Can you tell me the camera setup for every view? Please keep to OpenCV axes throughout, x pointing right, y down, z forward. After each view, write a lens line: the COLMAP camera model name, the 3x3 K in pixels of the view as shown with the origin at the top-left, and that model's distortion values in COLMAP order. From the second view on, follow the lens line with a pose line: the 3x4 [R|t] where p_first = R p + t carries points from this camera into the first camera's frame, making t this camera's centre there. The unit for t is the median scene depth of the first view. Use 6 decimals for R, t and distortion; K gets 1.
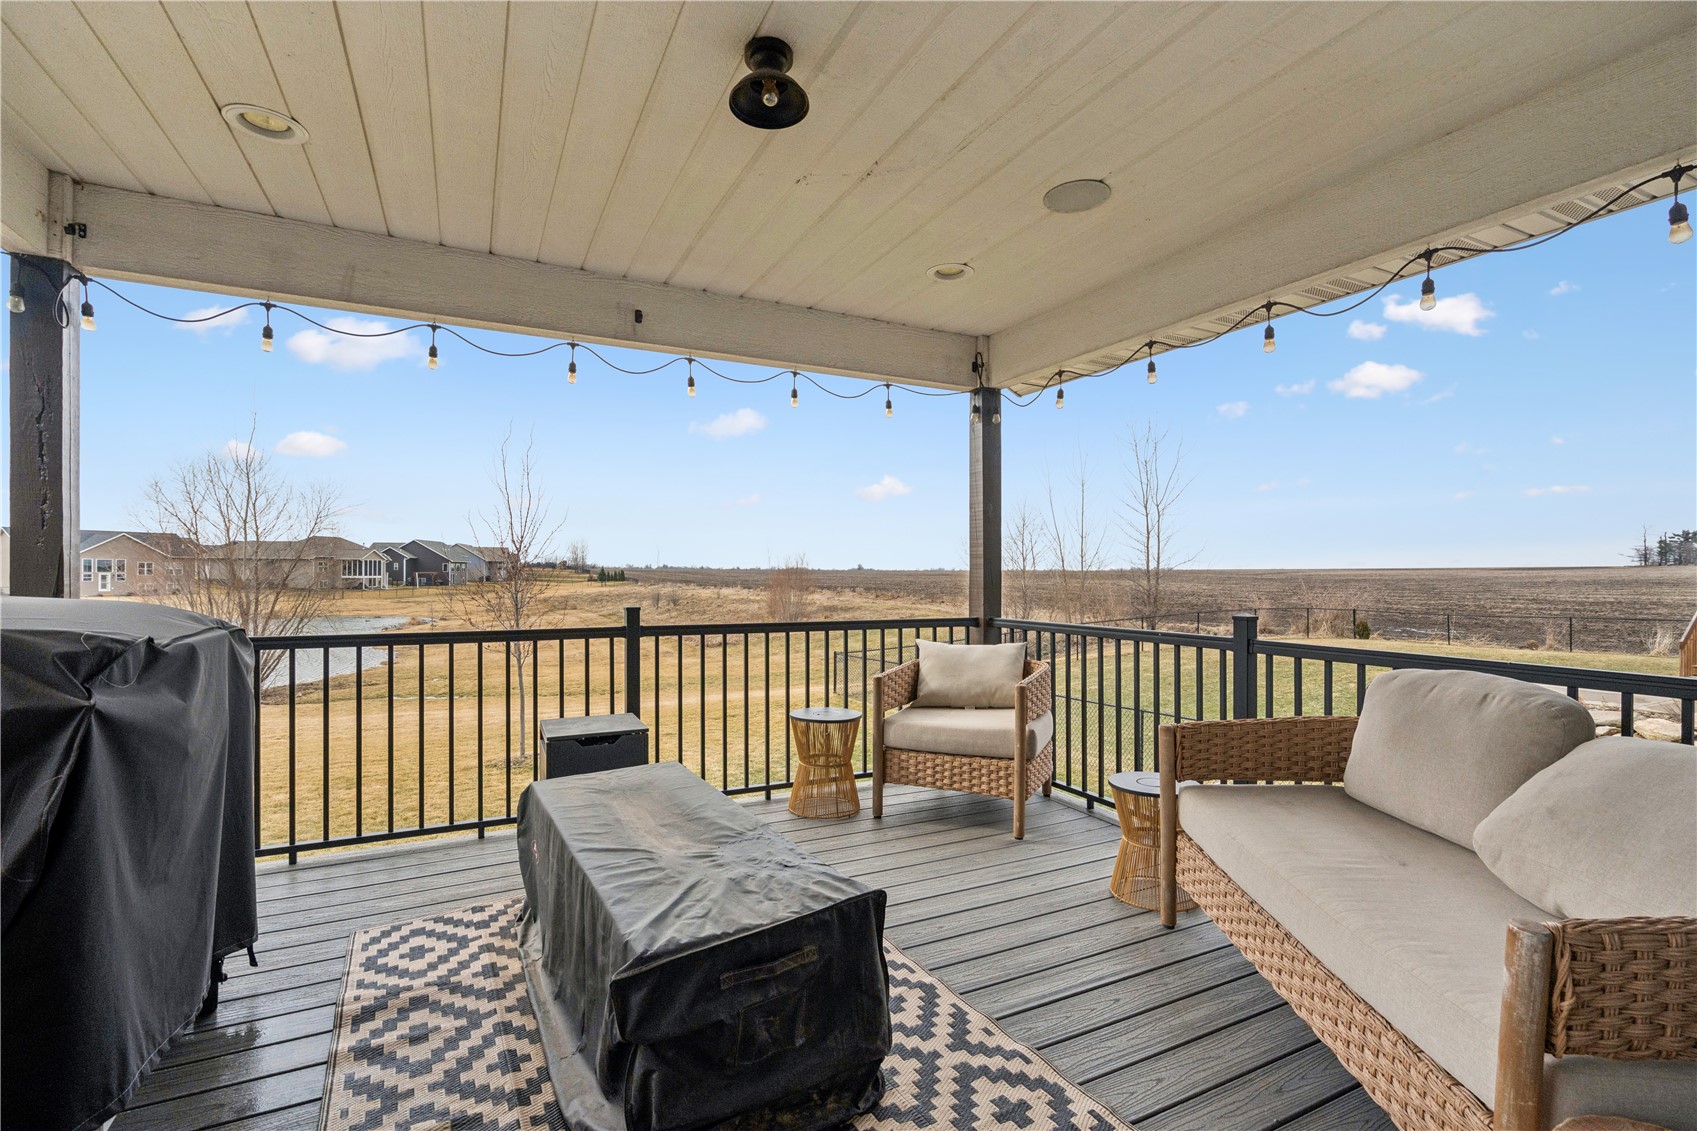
lens RADIAL K [[756.1, 0, 851.8], [0, 756.1, 573.0], [0, 0, 1]] dist [0.014107, -0.002245]
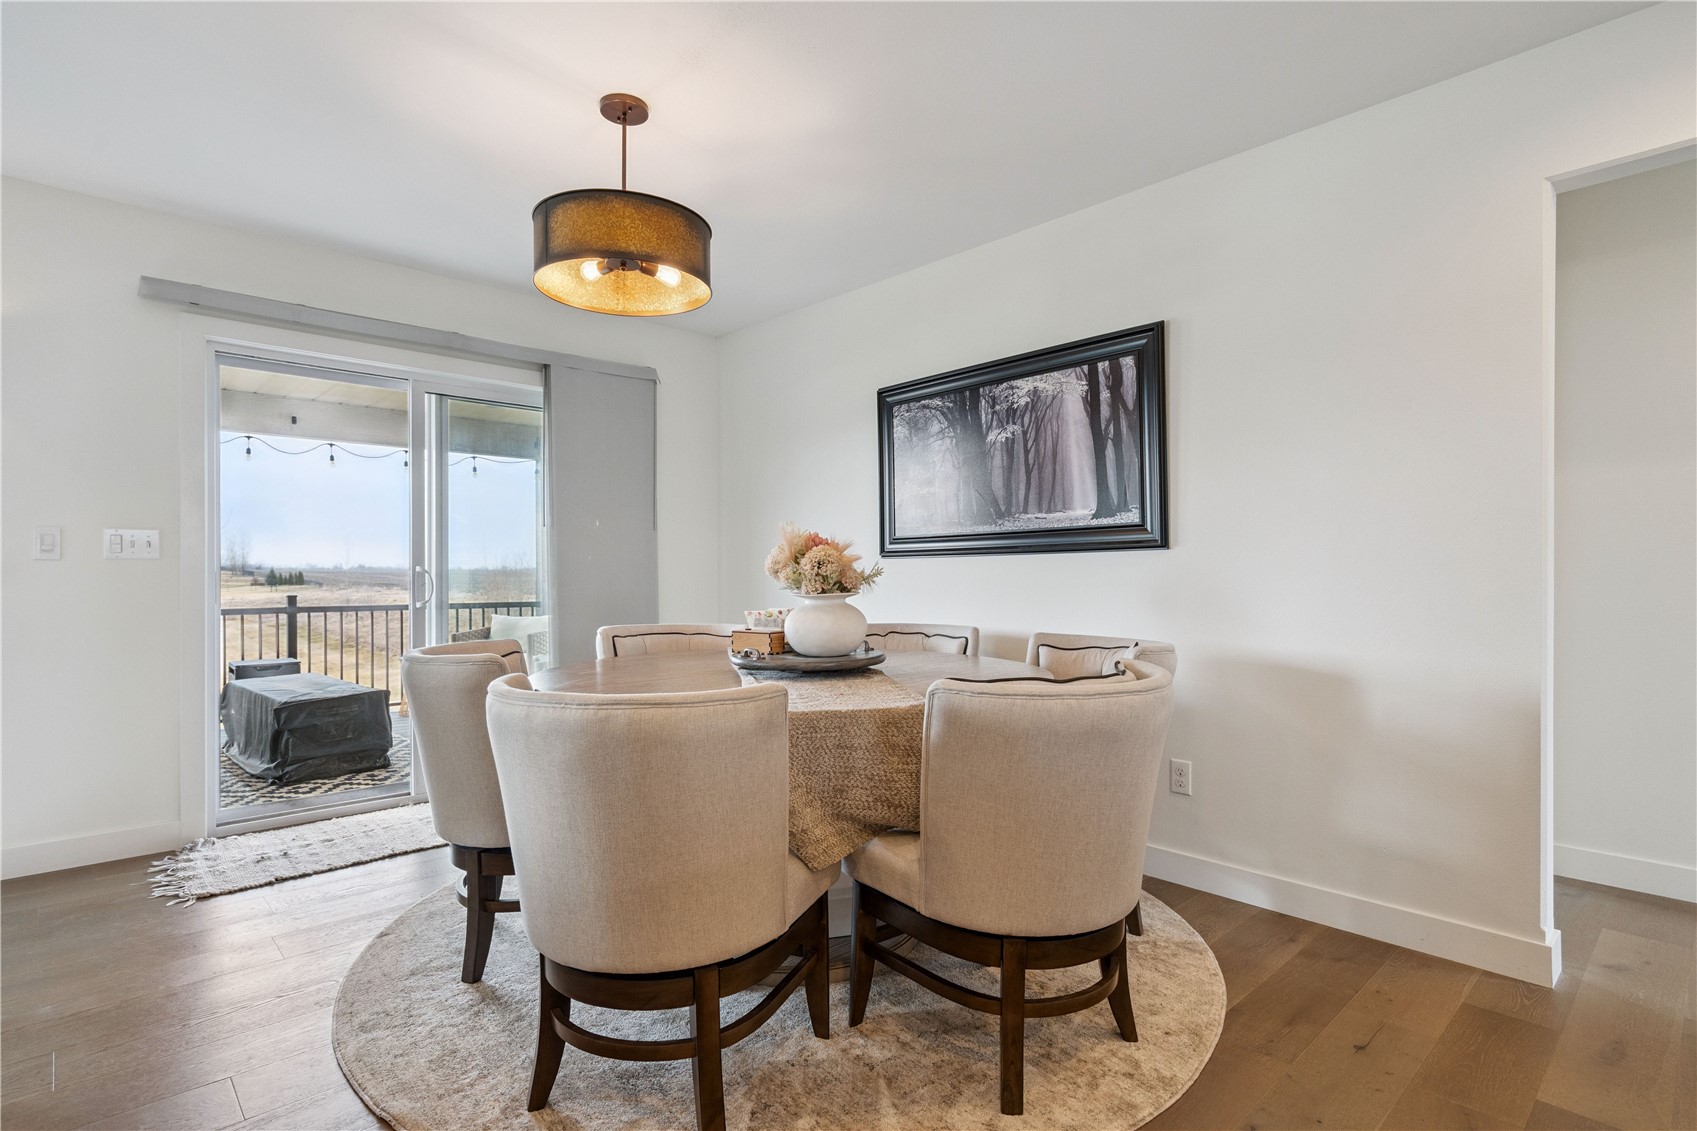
lens RADIAL K [[840.4, 0, 834.7], [0, 840.4, 570.4], [0, 0, 1]] dist [0.003835, 0.000914]
pose [[0.963537, -0.007265, 0.267477, 0.355032], [0.007724, 0.999970, -0.000661, 0.001603], [-0.267464, 0.002703, 0.963564, -1.067575]]
